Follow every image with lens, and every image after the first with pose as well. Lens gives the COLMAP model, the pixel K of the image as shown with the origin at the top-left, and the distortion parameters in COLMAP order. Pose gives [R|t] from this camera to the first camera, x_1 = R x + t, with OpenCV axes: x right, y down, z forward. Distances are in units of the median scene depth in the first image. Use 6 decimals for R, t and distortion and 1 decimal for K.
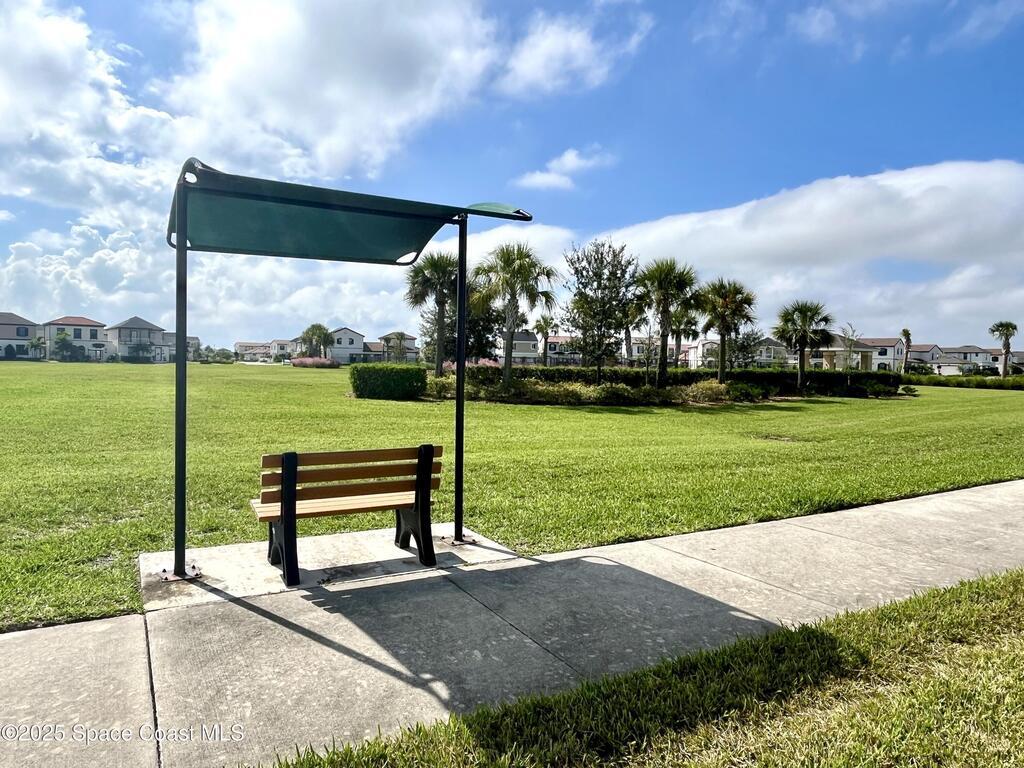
lens RADIAL K [[676.4, 0, 510.0], [0, 676.4, 378.6], [0, 0, 1]] dist [-0.007129, -0.003564]
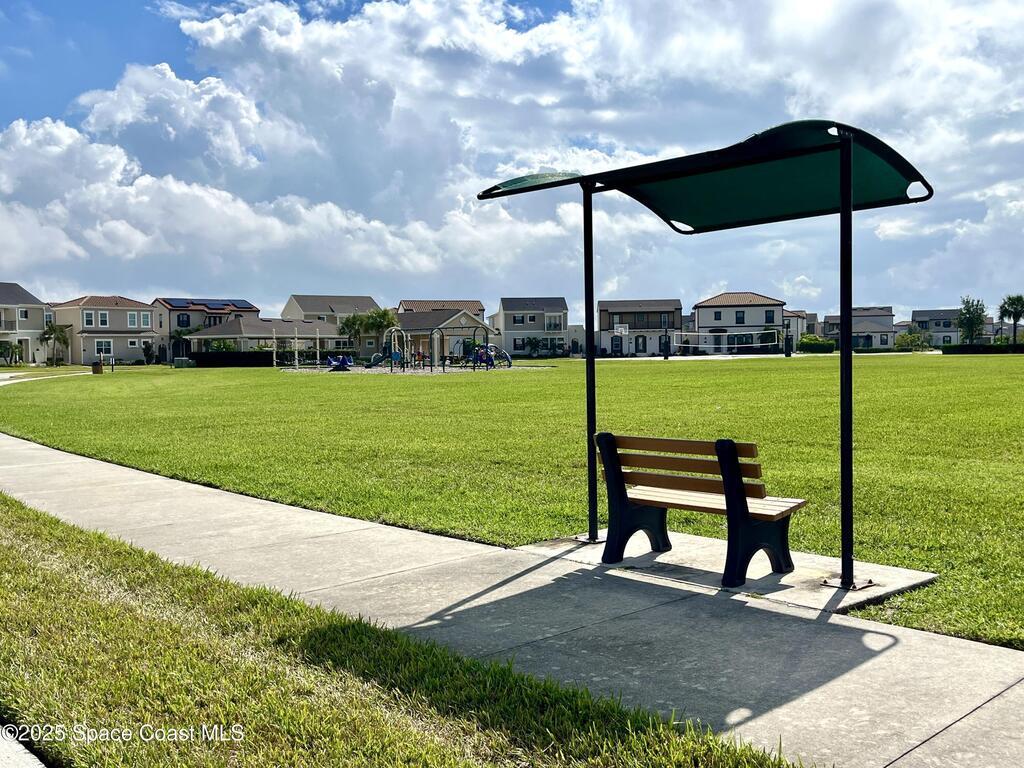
lens RADIAL K [[1000.2, 0, 510.9], [0, 1000.2, 386.3], [0, 0, 1]] dist [-0.012795, 0.000000]
pose [[0.240842, 0.017844, -0.970400, 1.068367], [-0.000602, 0.999834, 0.018236, 0.010351], [0.970564, -0.003807, 0.240812, 0.478255]]
